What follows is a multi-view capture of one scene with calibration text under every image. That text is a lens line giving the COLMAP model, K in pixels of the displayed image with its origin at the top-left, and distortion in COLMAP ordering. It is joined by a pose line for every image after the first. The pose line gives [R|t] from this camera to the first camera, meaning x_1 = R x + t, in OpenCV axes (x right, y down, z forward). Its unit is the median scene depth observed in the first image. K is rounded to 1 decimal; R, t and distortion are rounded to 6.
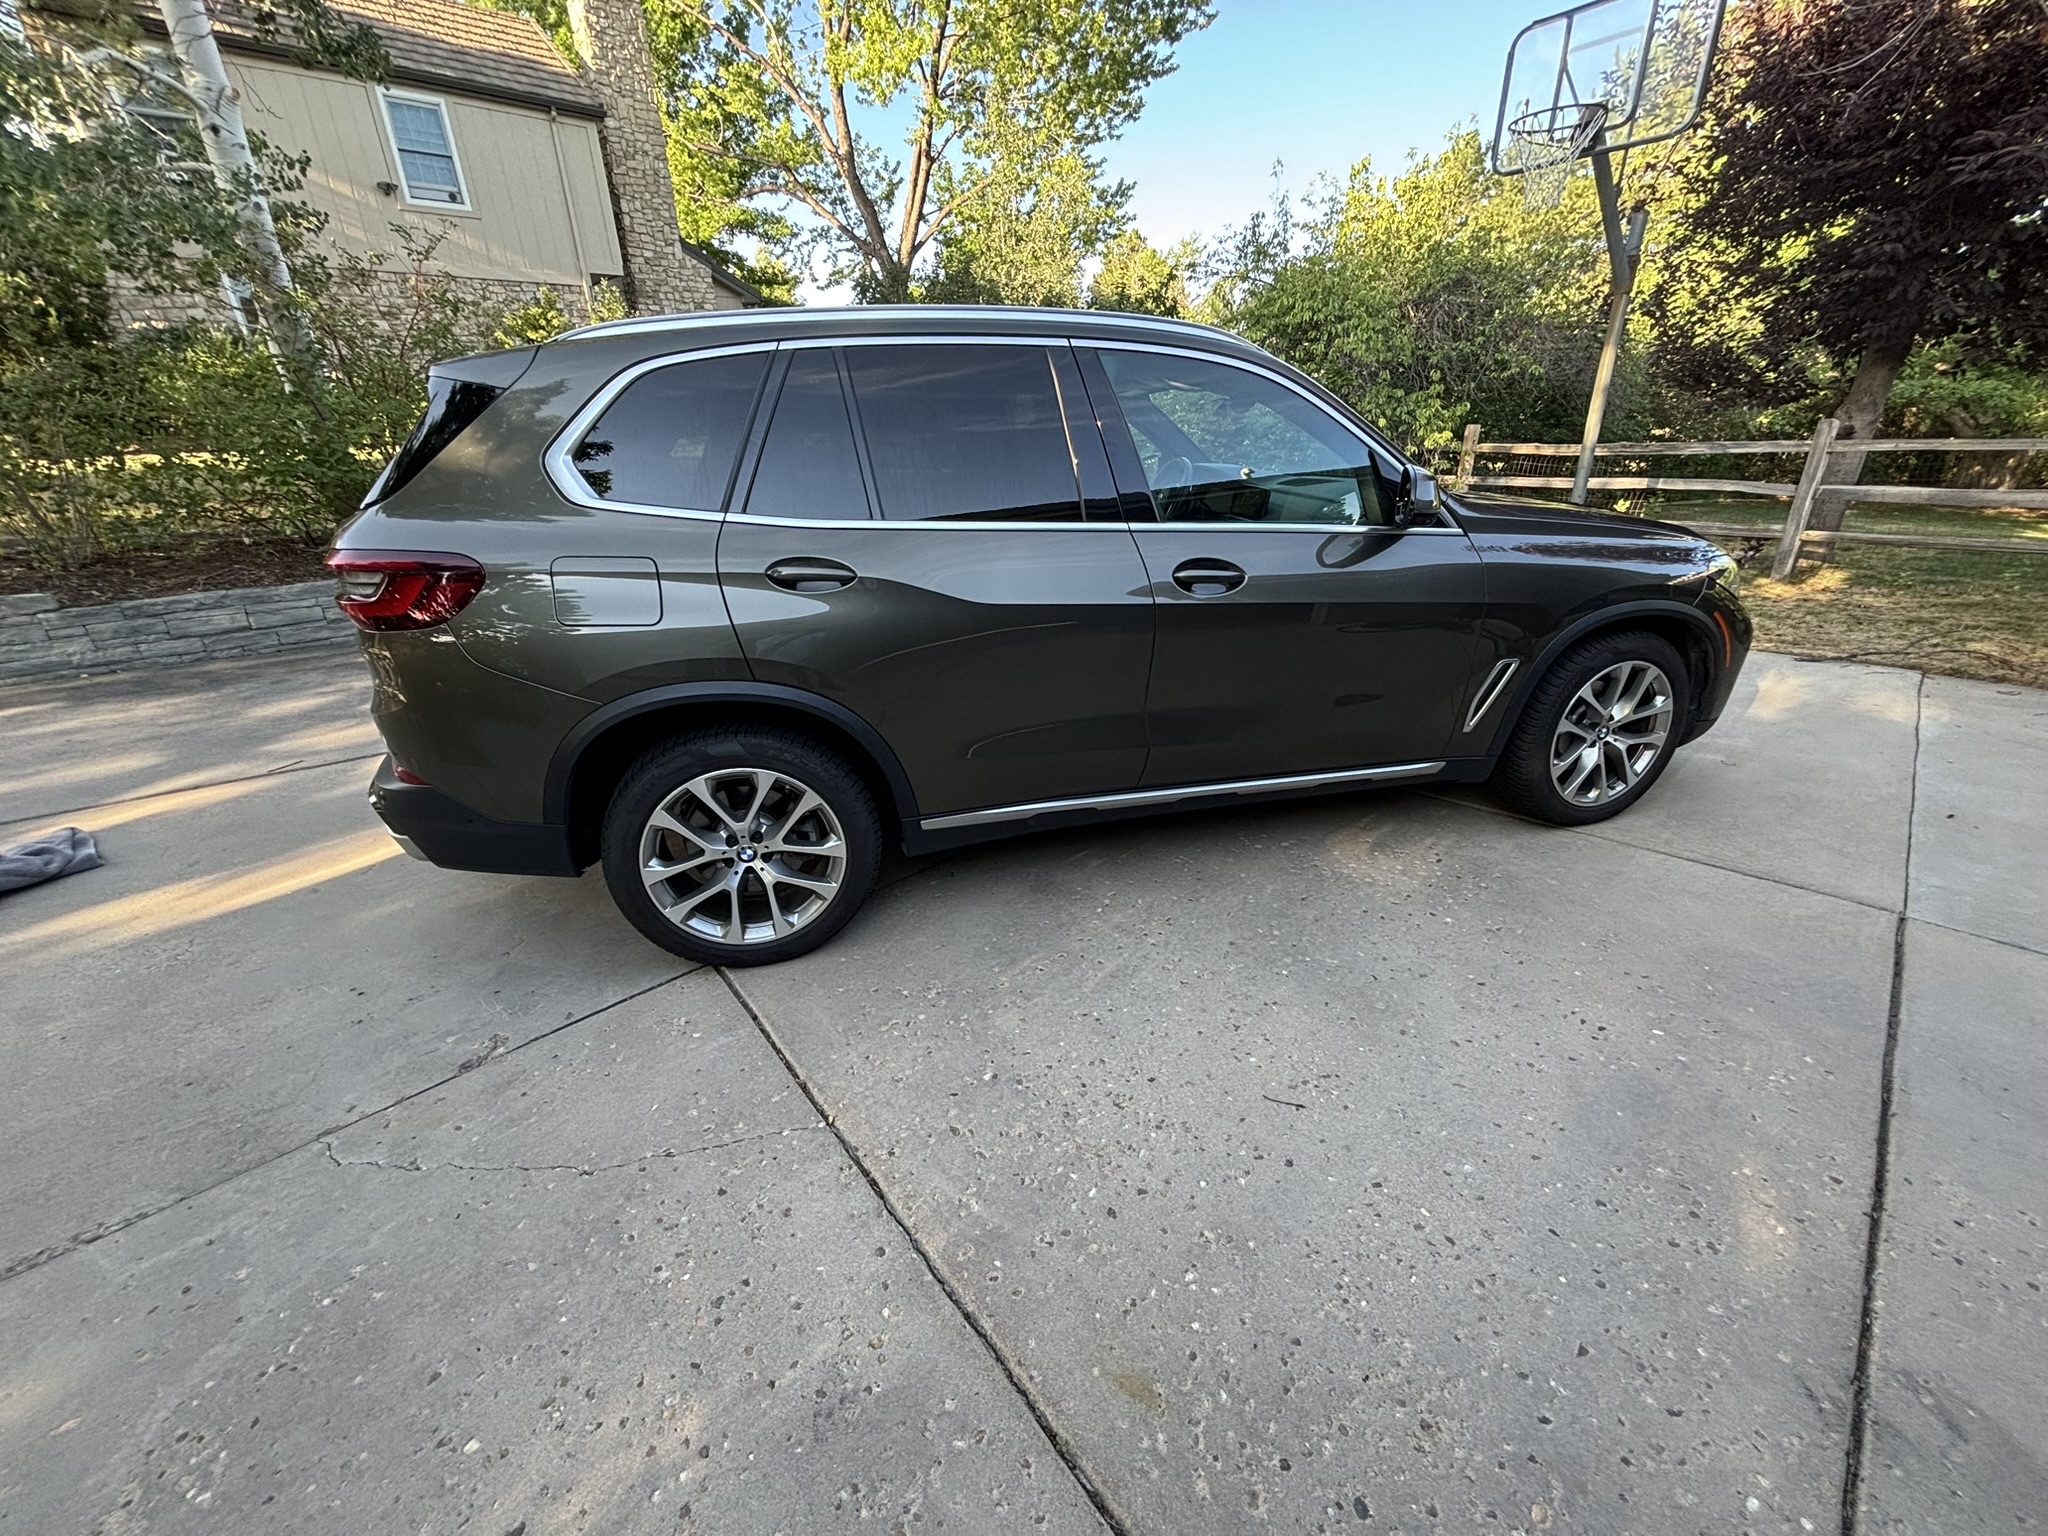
lens RADIAL K [[817.5, 0, 1022.3], [0, 817.5, 765.0], [0, 0, 1]] dist [-0.001833, -0.000350]
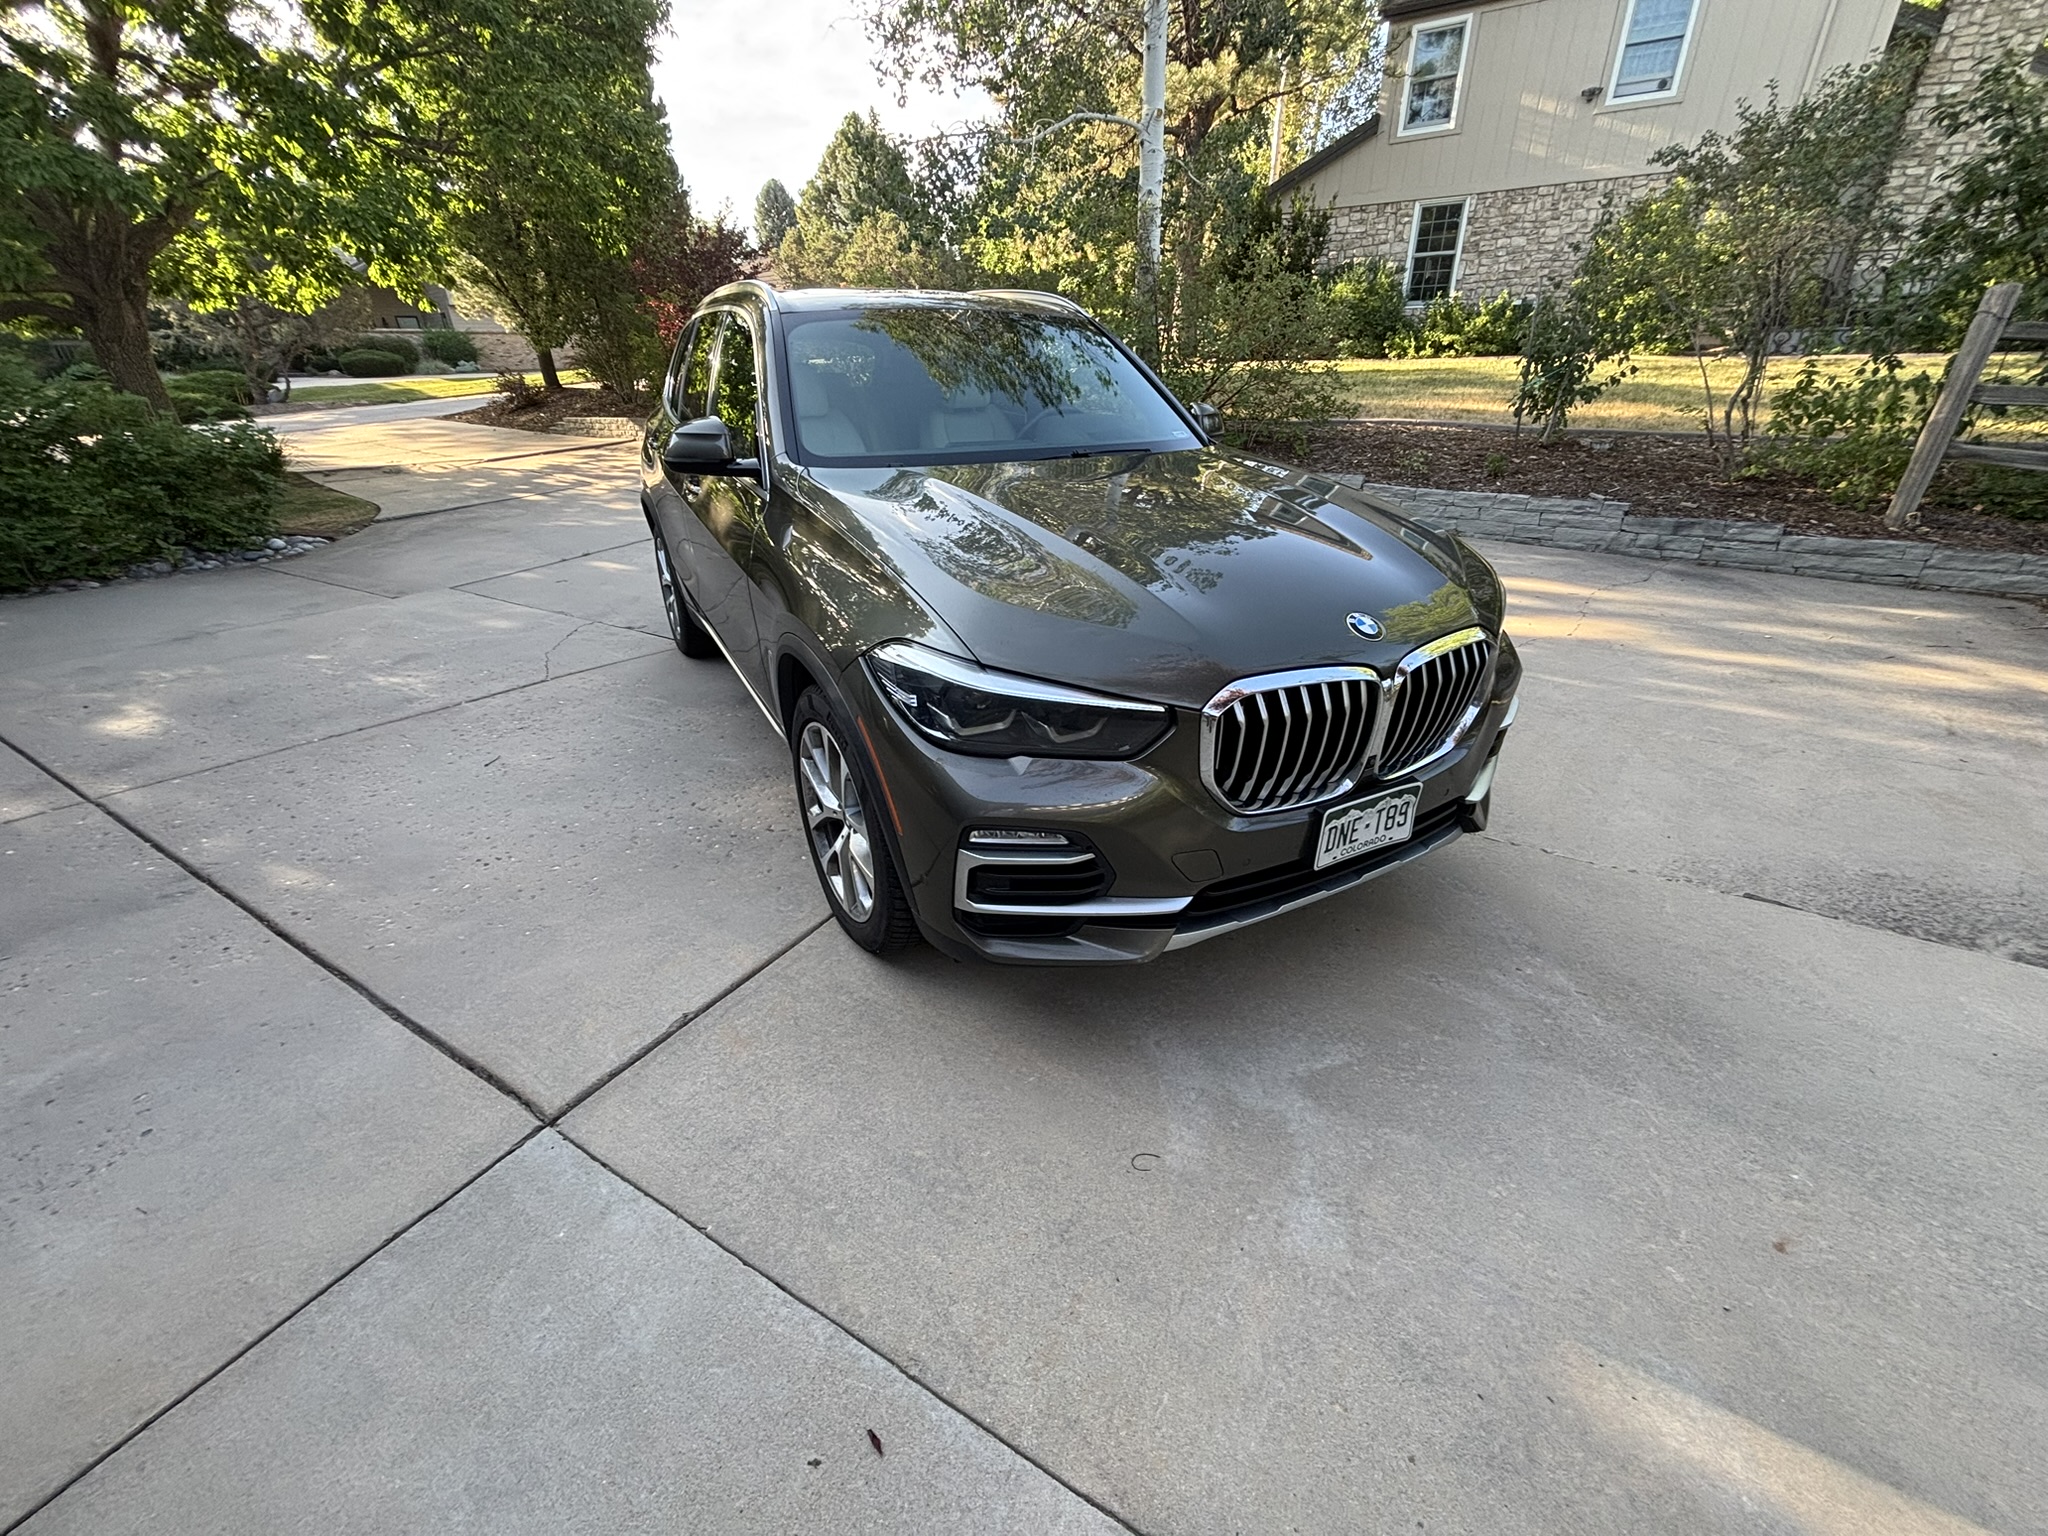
lens RADIAL K [[817.5, 0, 1024.9], [0, 817.5, 764.8], [0, 0, 1]] dist [-0.001833, -0.000350]
pose [[0.269733, 0.456201, -0.848012, 1.834886], [-0.375812, 0.860688, 0.343484, -0.543015], [0.886572, 0.226044, 0.403602, 1.115011]]
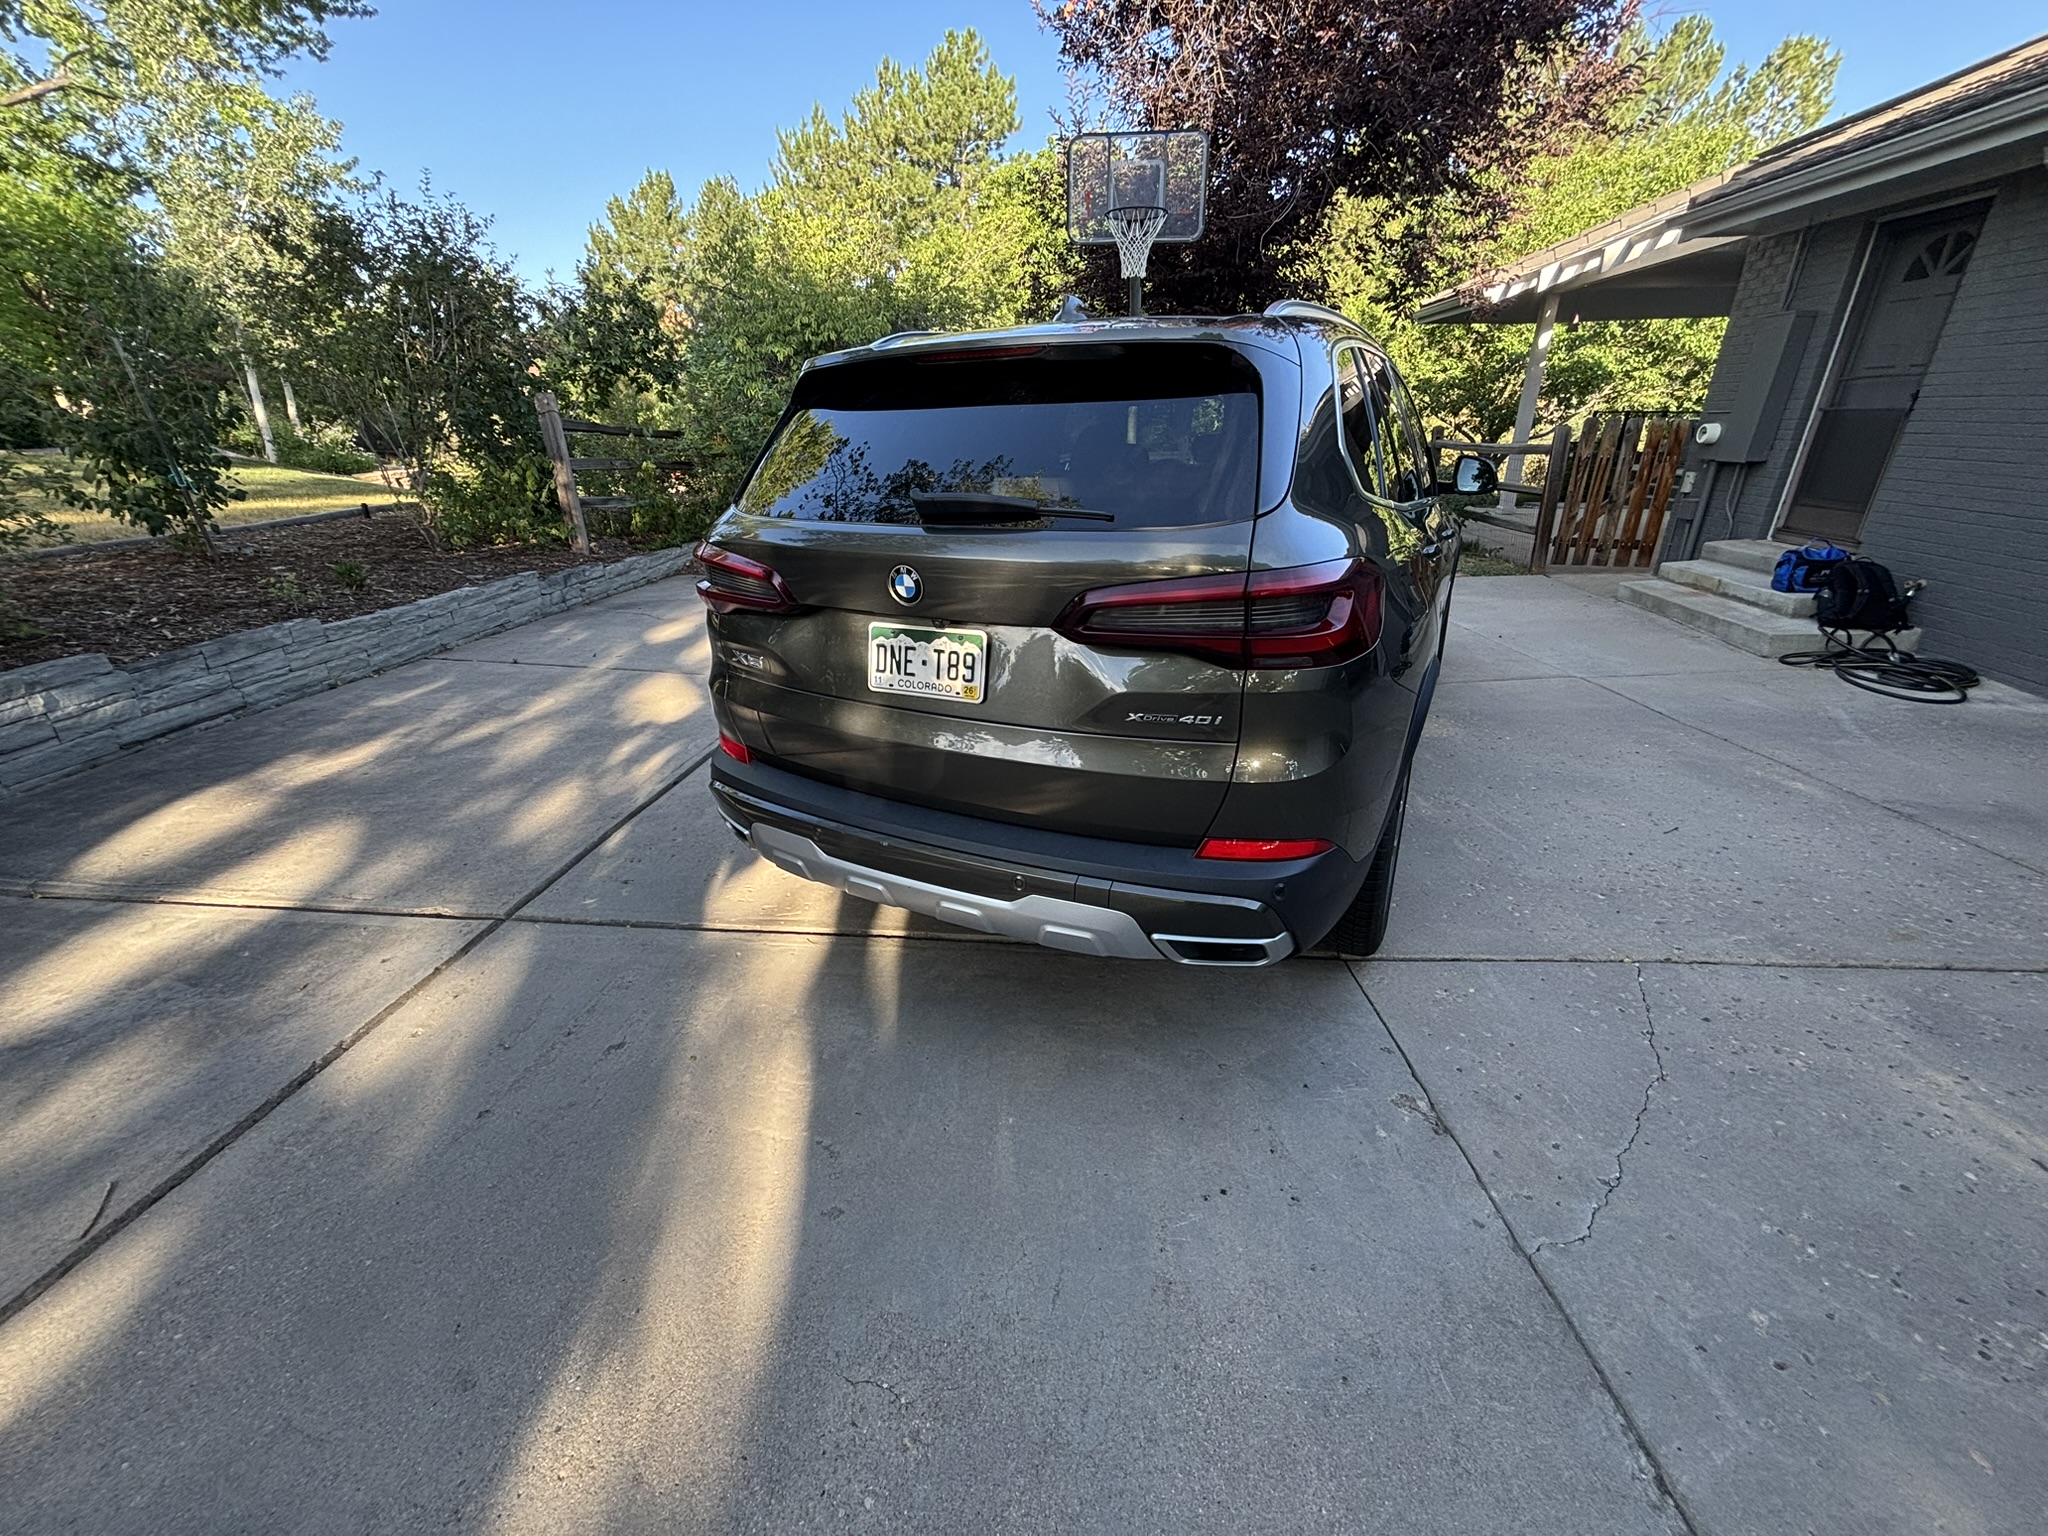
lens RADIAL K [[817.5, 0, 1021.4], [0, 817.5, 770.7], [0, 0, 1]] dist [-0.001833, -0.000350]
pose [[0.667540, -0.277239, 0.691035, -1.402380], [0.288553, 0.951891, 0.103151, -0.210263], [-0.686388, 0.130543, 0.715423, 0.592739]]
